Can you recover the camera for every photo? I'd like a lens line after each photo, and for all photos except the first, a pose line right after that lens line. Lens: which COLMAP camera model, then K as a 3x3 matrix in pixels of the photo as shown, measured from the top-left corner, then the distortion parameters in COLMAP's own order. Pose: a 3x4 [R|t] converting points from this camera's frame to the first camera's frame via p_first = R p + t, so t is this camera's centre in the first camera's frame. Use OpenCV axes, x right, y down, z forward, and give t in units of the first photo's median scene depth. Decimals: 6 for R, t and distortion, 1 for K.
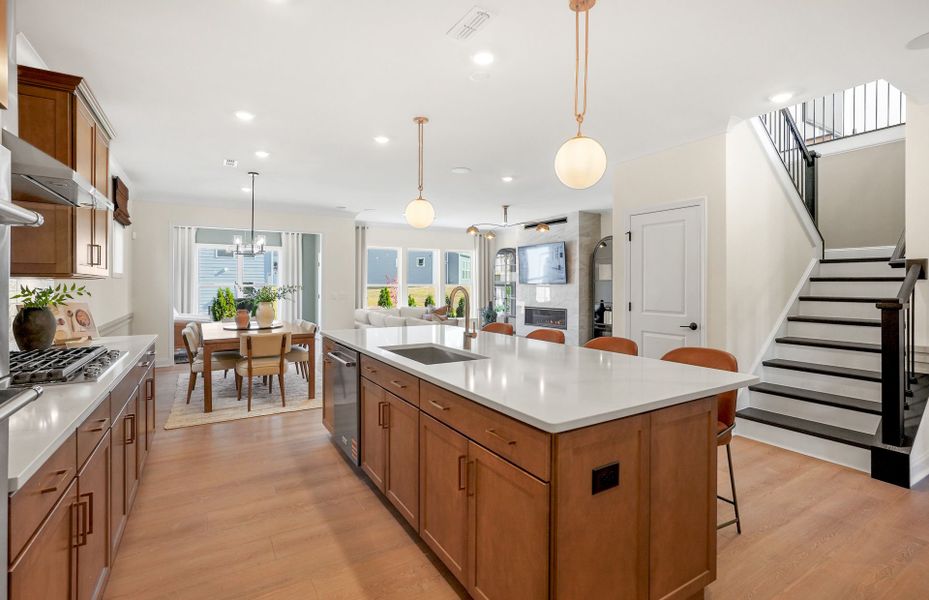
lens RADIAL K [[435.9, 0, 468.6], [0, 435.9, 285.7], [0, 0, 1]] dist [-0.012287, 0.005116]
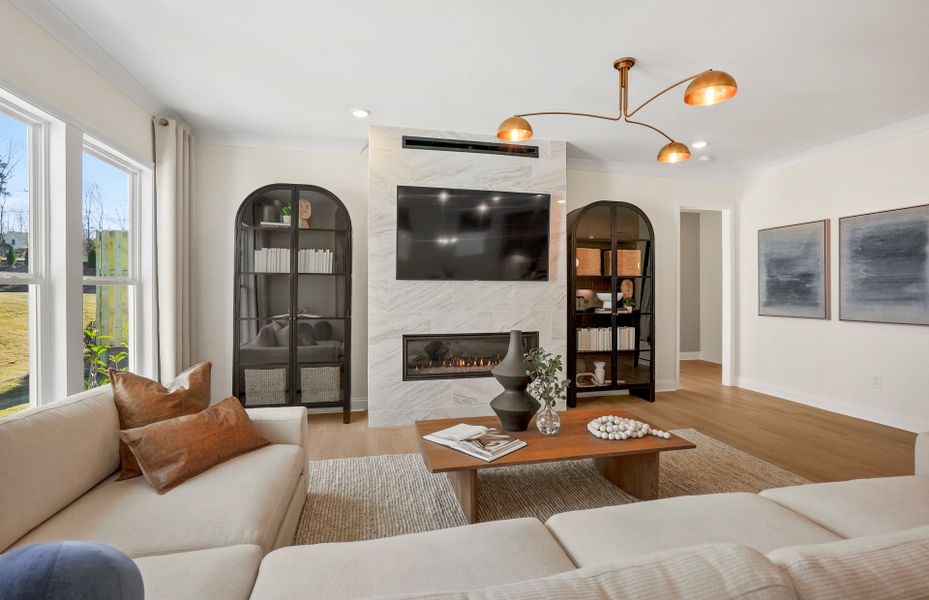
lens RADIAL K [[435.9, 0, 464.7], [0, 435.9, 295.8], [0, 0, 1]] dist [-0.012287, 0.005116]
pose [[0.323137, -0.015538, 0.946224, -0.281370], [0.001973, 0.999874, 0.015745, 0.004492], [-0.946350, -0.003221, 0.323127, 0.942555]]
